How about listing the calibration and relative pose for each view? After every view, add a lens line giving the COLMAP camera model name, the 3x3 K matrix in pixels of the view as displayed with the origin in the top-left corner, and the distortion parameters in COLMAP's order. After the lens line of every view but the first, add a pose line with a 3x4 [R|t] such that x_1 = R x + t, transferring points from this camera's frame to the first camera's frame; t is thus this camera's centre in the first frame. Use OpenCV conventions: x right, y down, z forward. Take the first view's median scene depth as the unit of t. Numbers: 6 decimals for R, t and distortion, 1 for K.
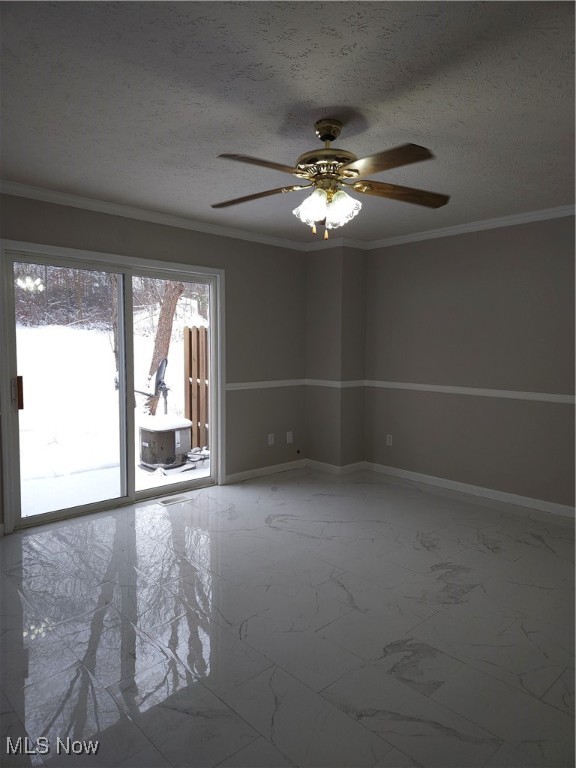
lens RADIAL K [[510.9, 0, 289.3], [0, 510.9, 381.4], [0, 0, 1]] dist [0.063294, -0.052482]
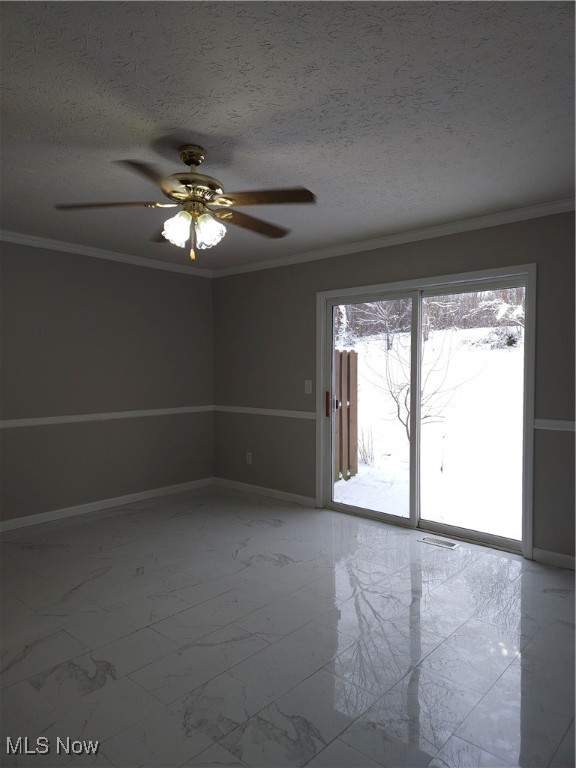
lens RADIAL K [[510.9, 0, 289.3], [0, 510.9, 381.4], [0, 0, 1]] dist [0.063294, -0.052482]
pose [[0.075783, 0.012952, -0.997040, 0.964041], [-0.074441, 0.997199, 0.007296, -0.049104], [0.994342, 0.073668, 0.076535, 0.984041]]
